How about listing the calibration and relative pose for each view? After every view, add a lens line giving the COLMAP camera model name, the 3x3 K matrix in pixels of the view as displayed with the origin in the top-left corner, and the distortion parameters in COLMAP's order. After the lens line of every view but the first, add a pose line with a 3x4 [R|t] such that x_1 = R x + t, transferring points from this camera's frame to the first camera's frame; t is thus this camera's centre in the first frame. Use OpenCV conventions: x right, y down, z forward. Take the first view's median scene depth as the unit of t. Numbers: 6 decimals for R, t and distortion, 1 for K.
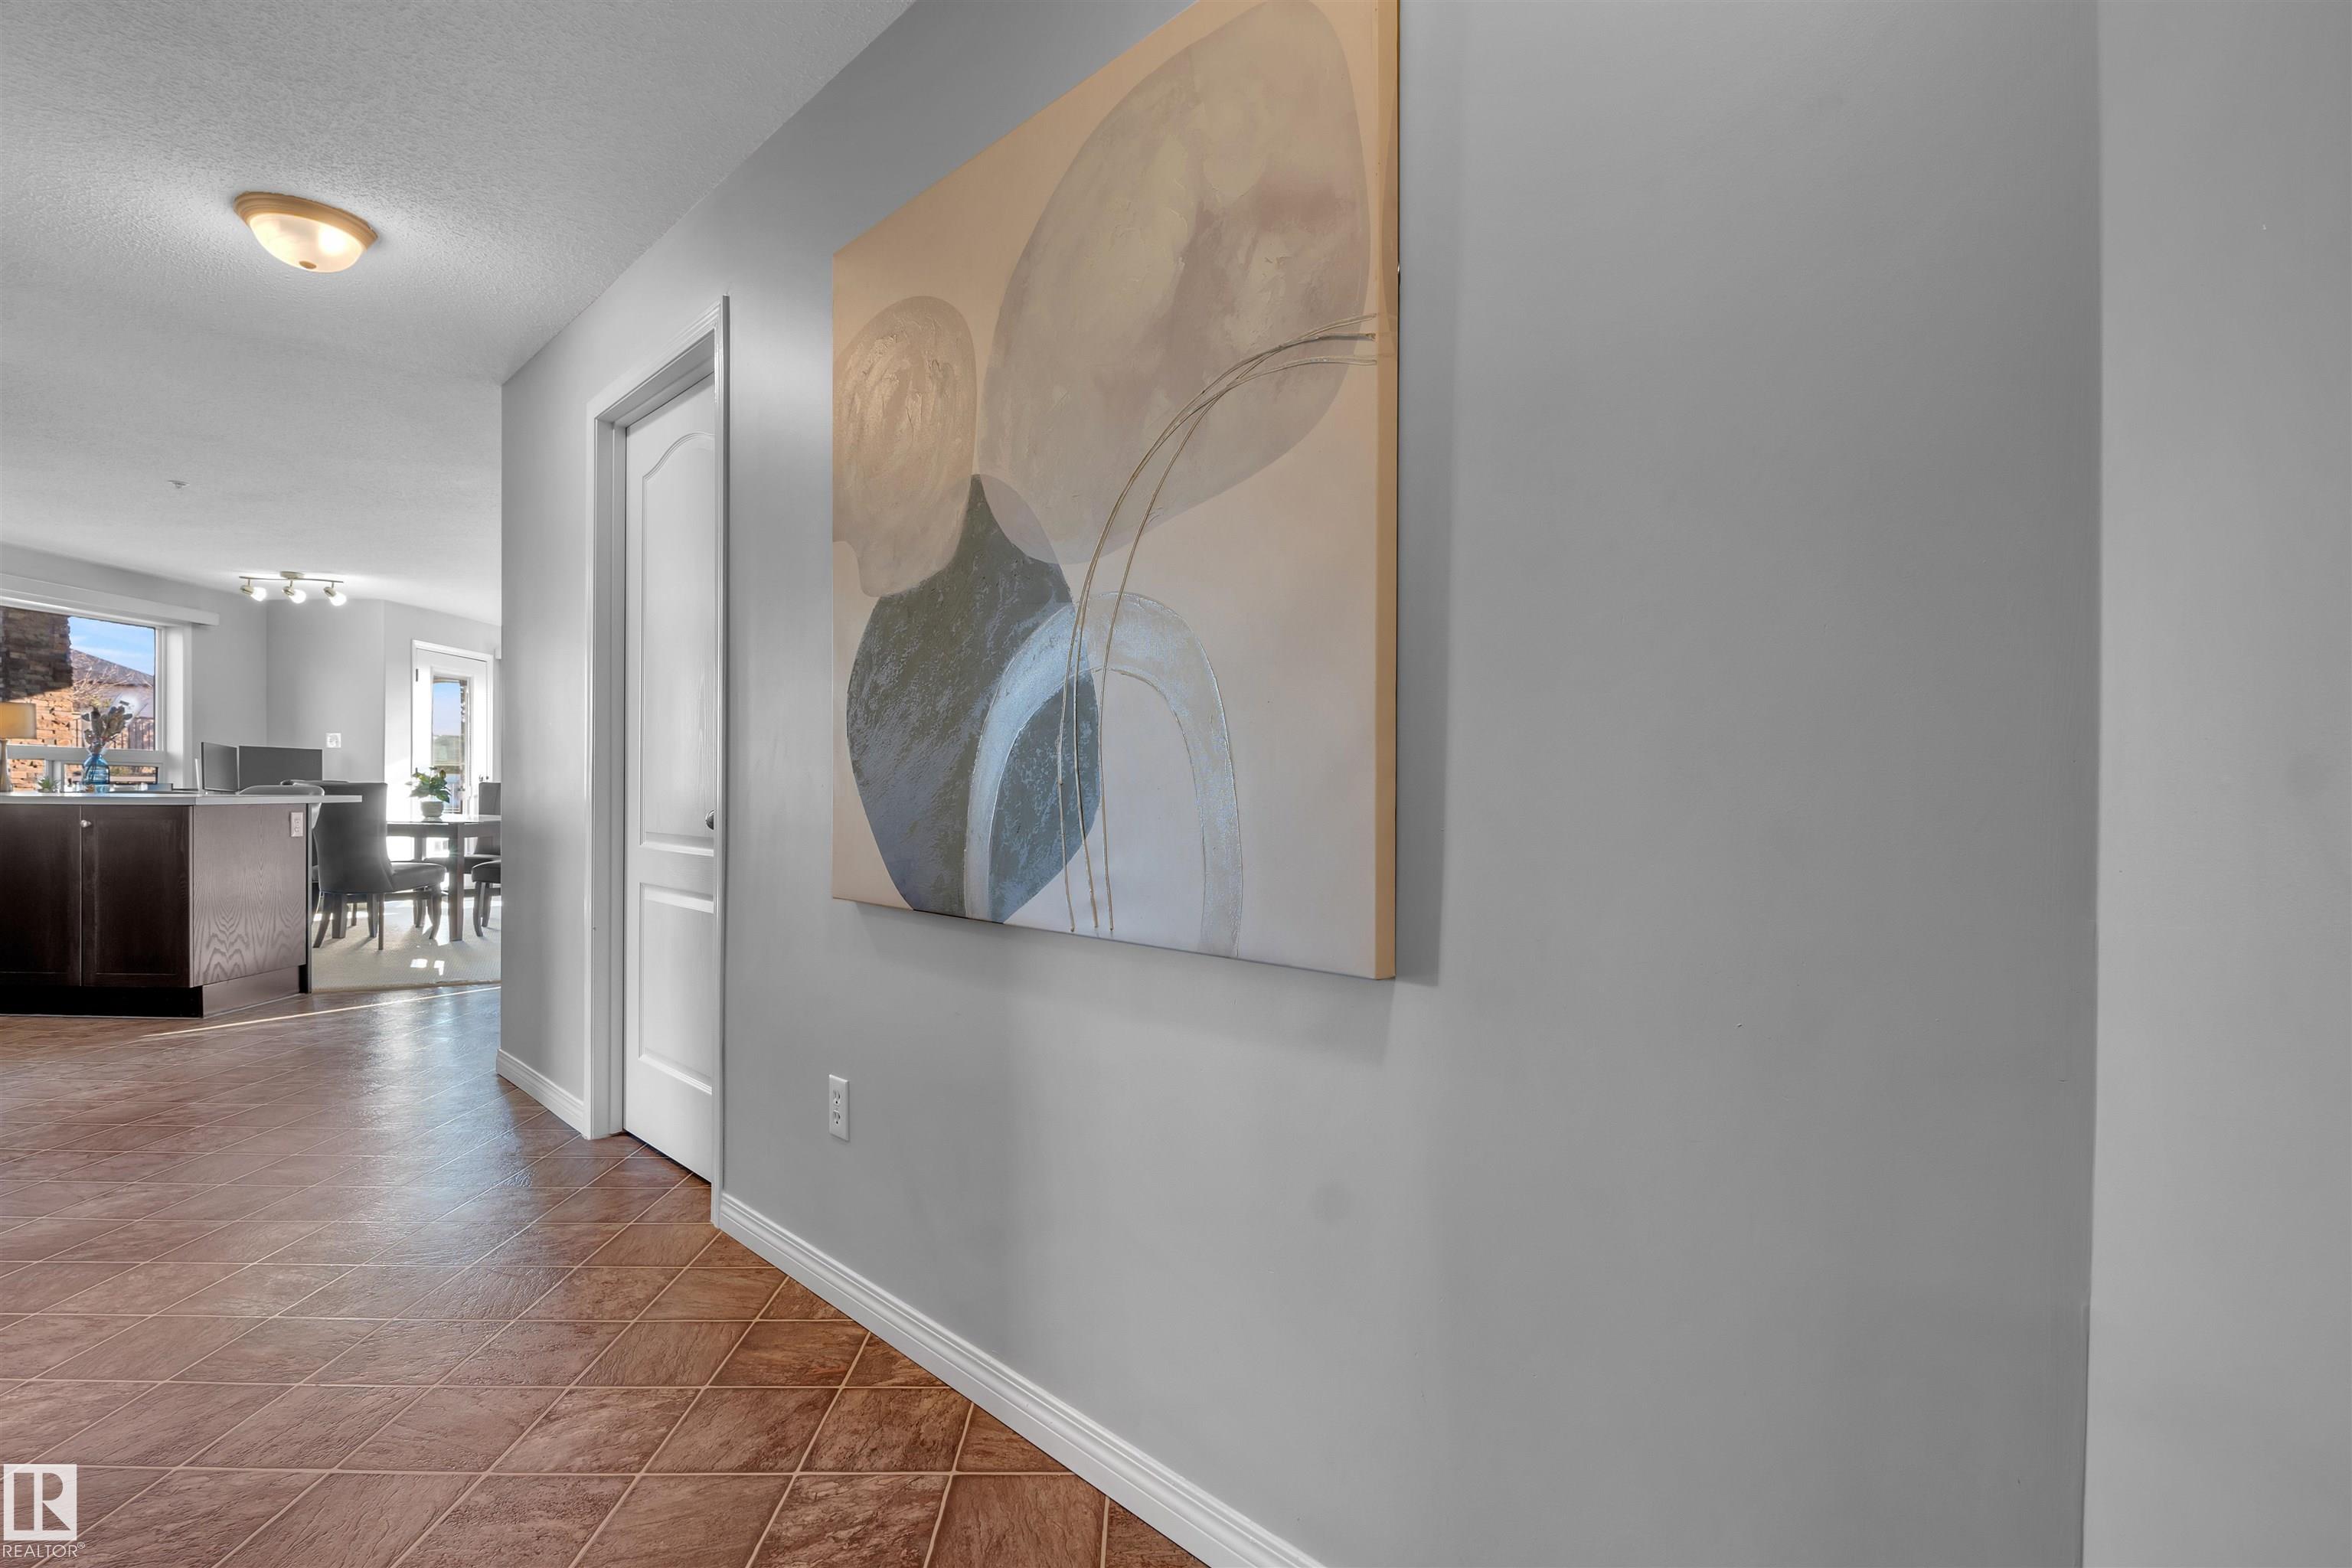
lens RADIAL K [[1074.0, 0, 1176.0], [0, 1074.0, 784.0], [0, 0, 1]] dist [0.001470, 0.000244]
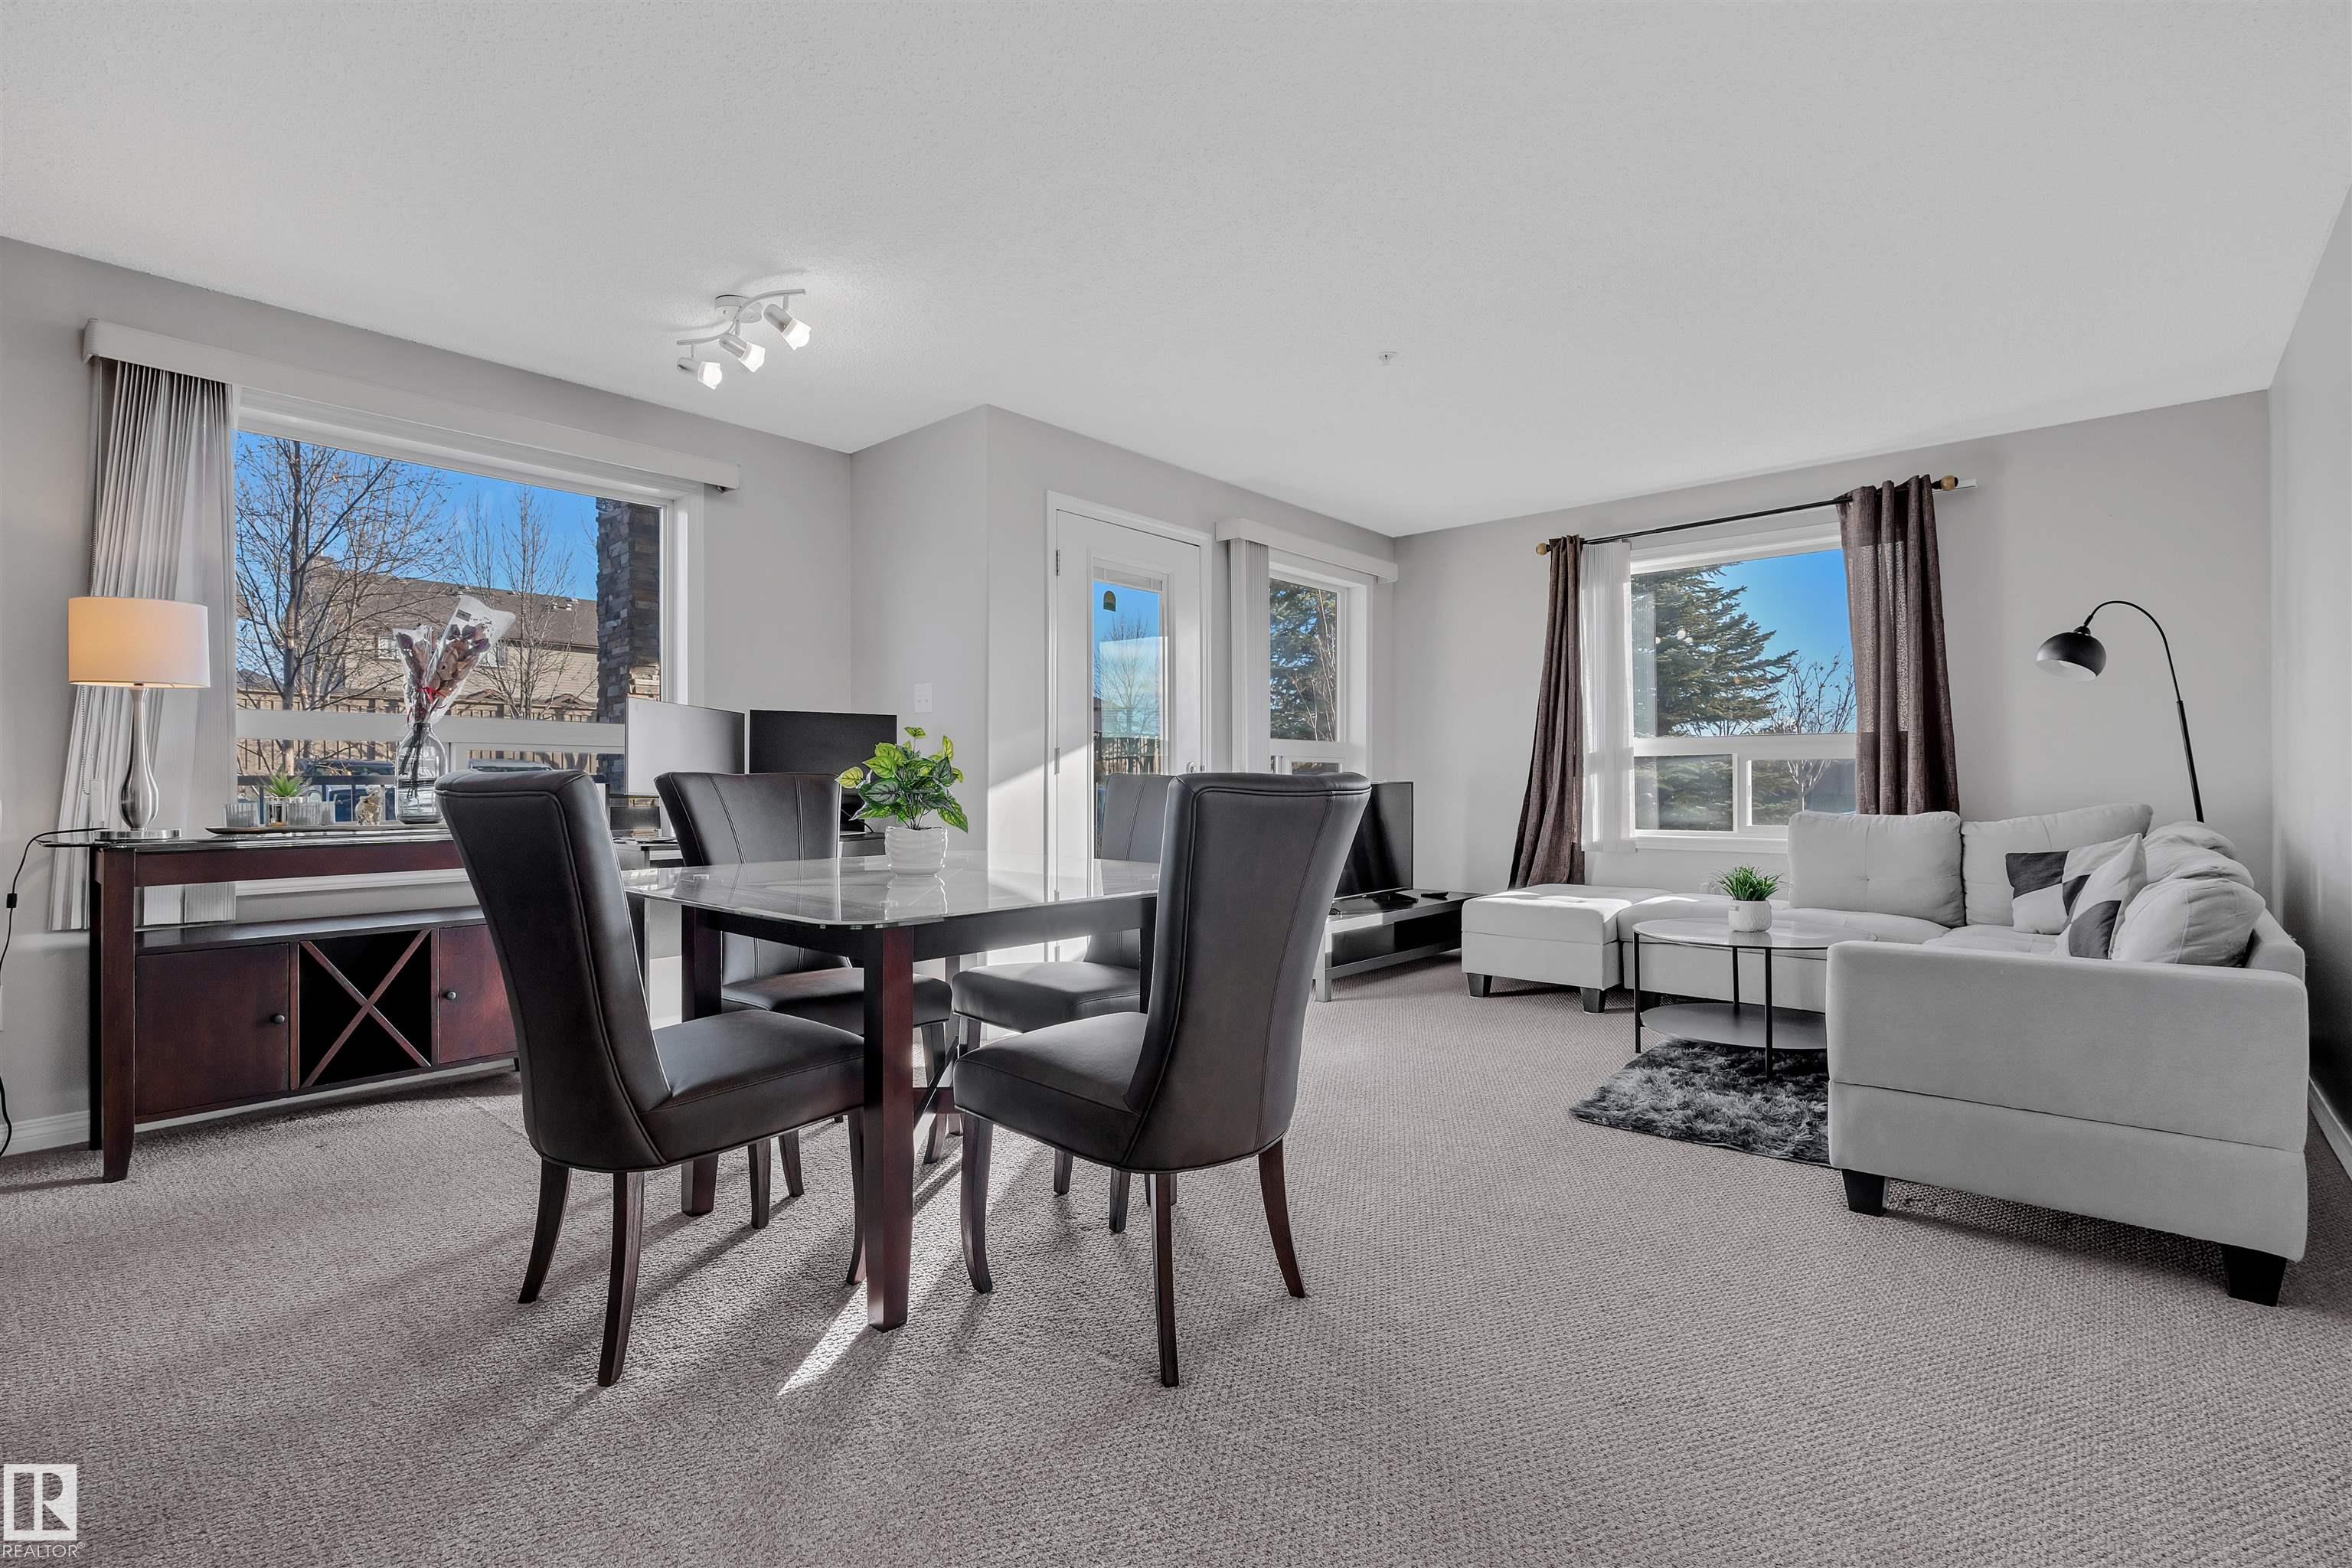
lens RADIAL K [[1074.0, 0, 1176.0], [0, 1074.0, 784.0], [0, 0, 1]] dist [0.001470, 0.000244]
pose [[0.737978, -0.000022, -0.674825, -0.375608], [-0.000221, 1.000000, -0.000275, 0.000037], [0.674825, 0.000352, 0.737978, 0.759286]]
